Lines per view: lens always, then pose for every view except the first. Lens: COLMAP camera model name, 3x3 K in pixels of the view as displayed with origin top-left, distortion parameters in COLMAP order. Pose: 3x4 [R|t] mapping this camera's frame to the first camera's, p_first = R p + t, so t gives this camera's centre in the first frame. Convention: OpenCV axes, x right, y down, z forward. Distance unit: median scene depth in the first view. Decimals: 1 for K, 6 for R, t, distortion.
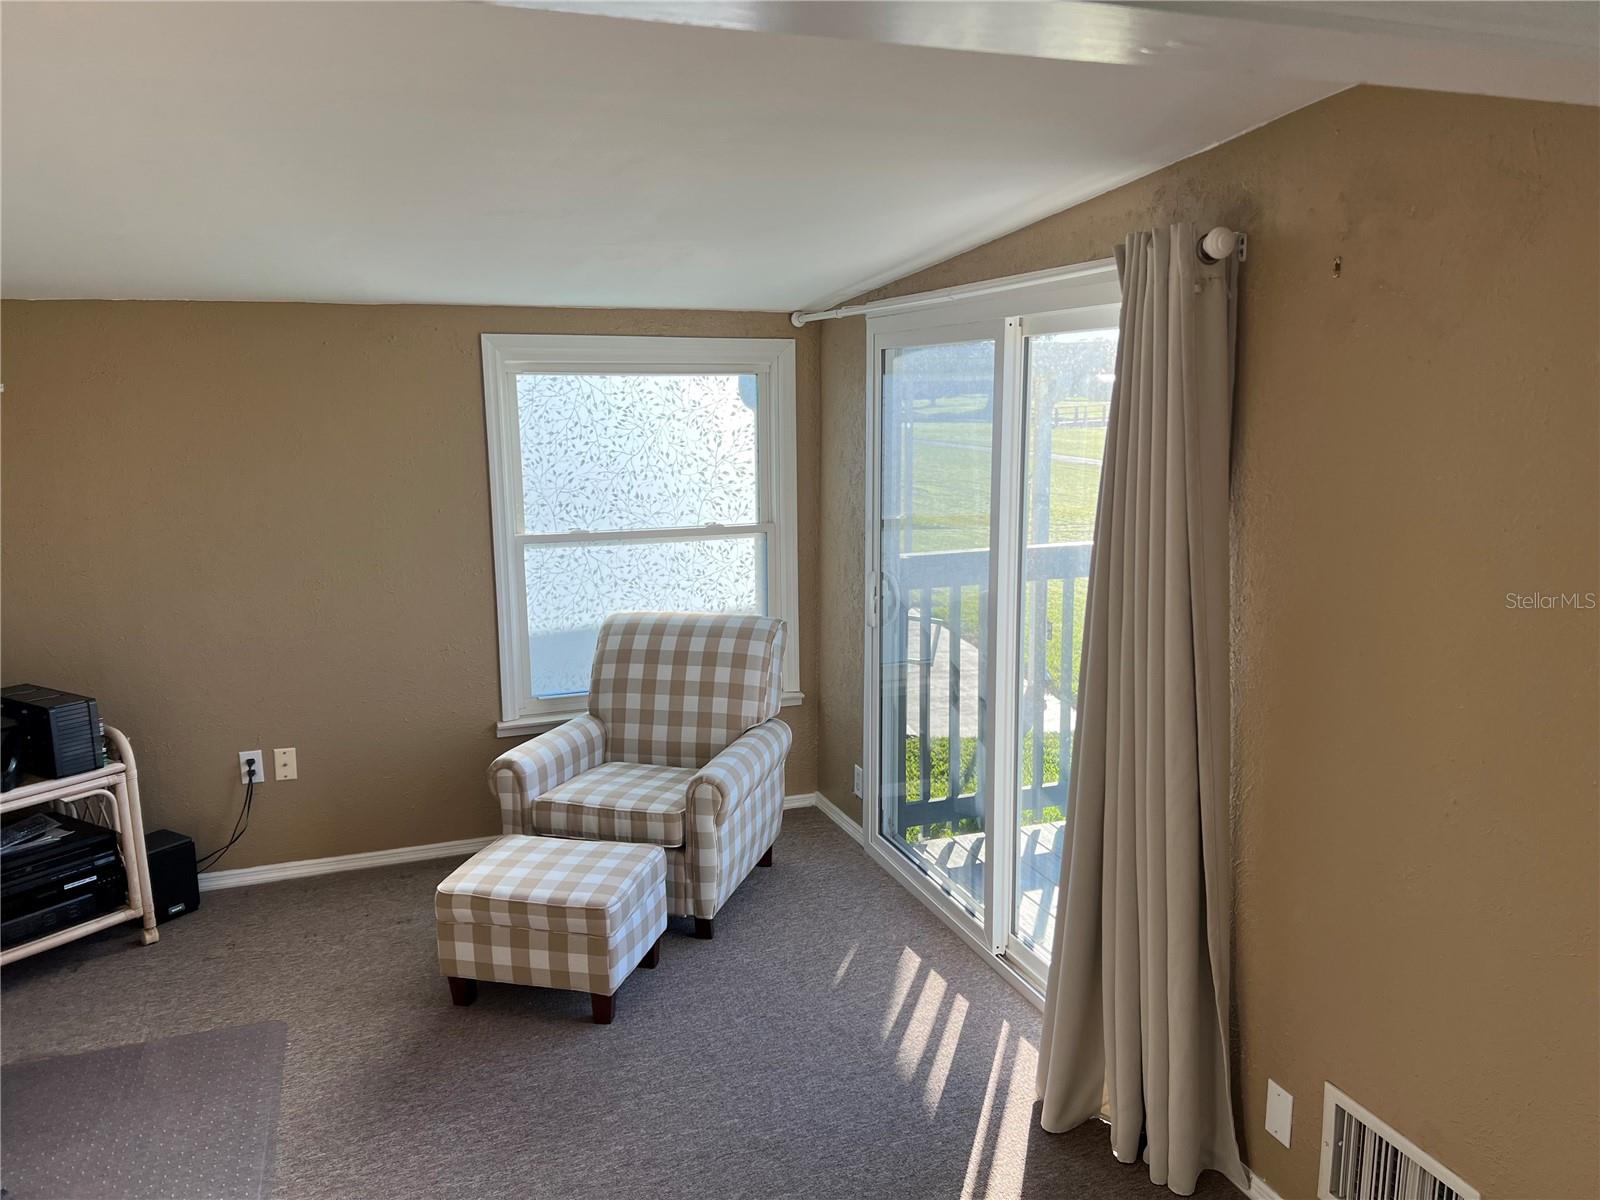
lens RADIAL K [[1202.2, 0, 804.0], [0, 1202.2, 601.1], [0, 0, 1]] dist [0.035392, -0.024373]
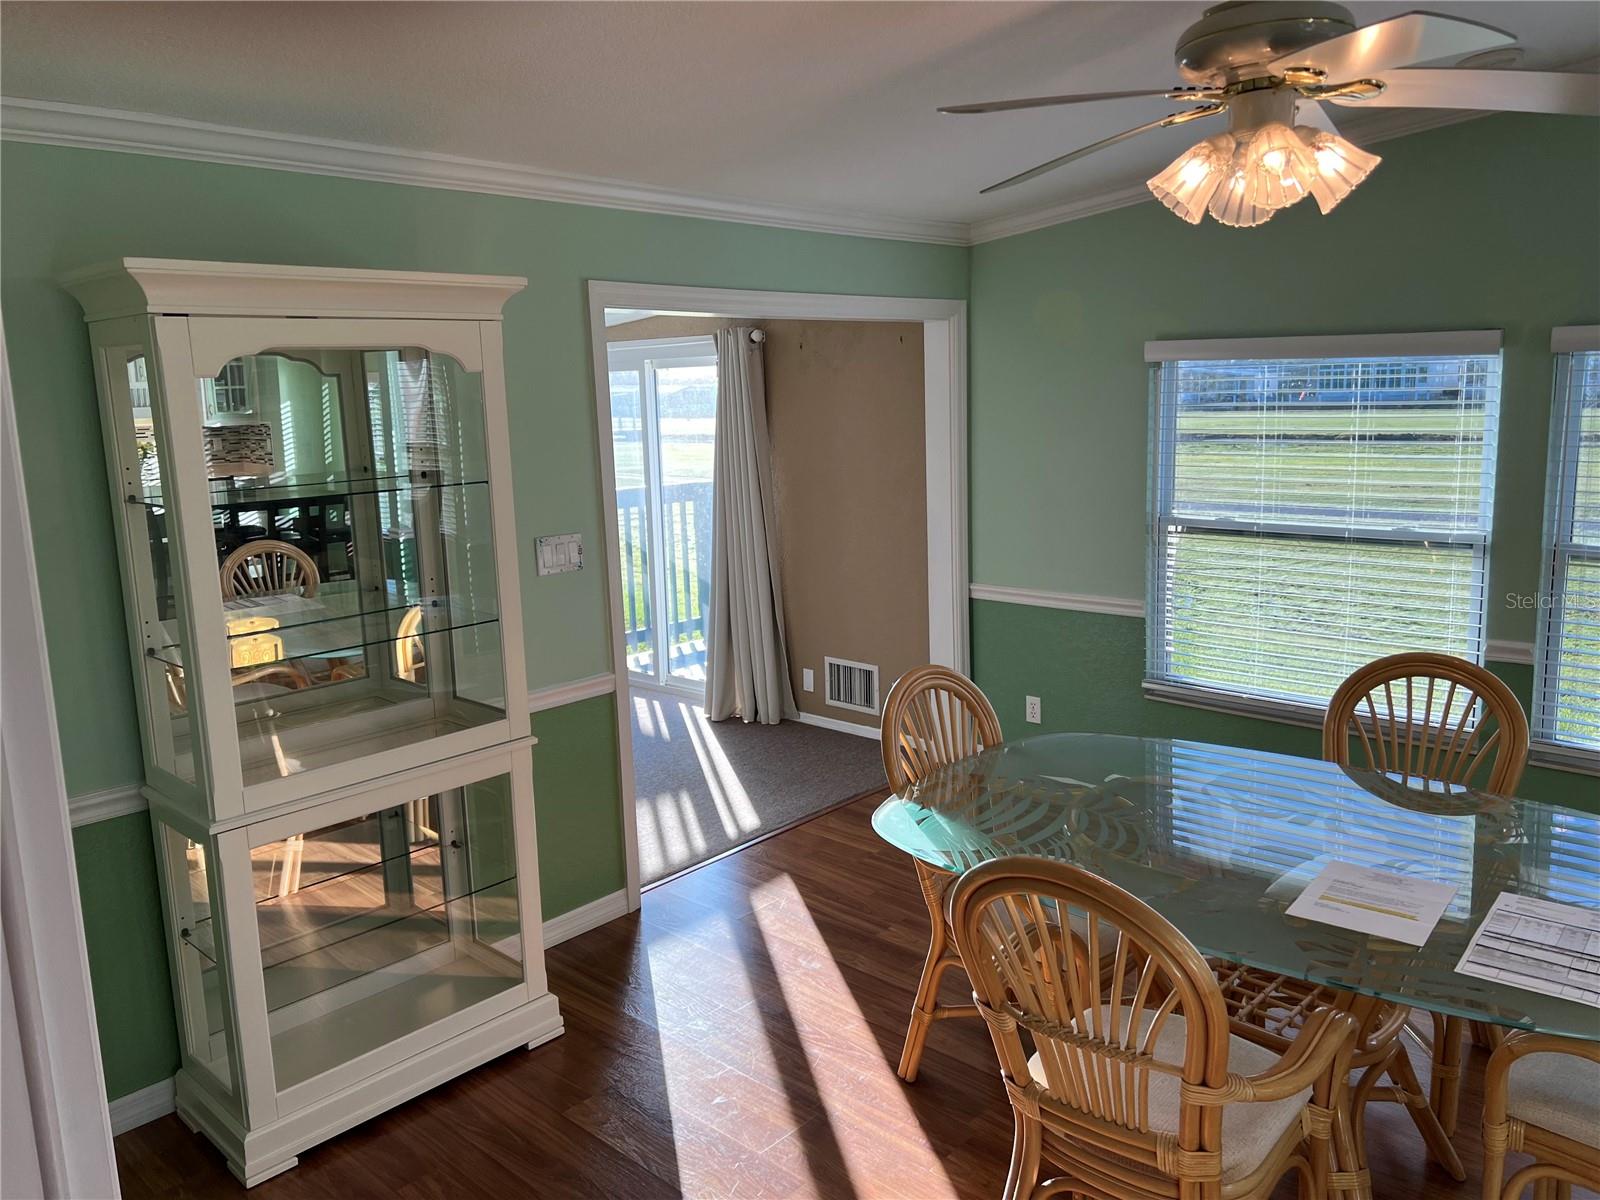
lens RADIAL K [[1202.2, 0, 799.9], [0, 1202.2, 596.2], [0, 0, 1]] dist [0.035392, -0.024373]
pose [[0.900329, -0.089481, 0.425911, -0.666535], [0.096476, 0.995322, 0.005170, 0.234694], [-0.424381, 0.036436, 0.904750, -1.245105]]
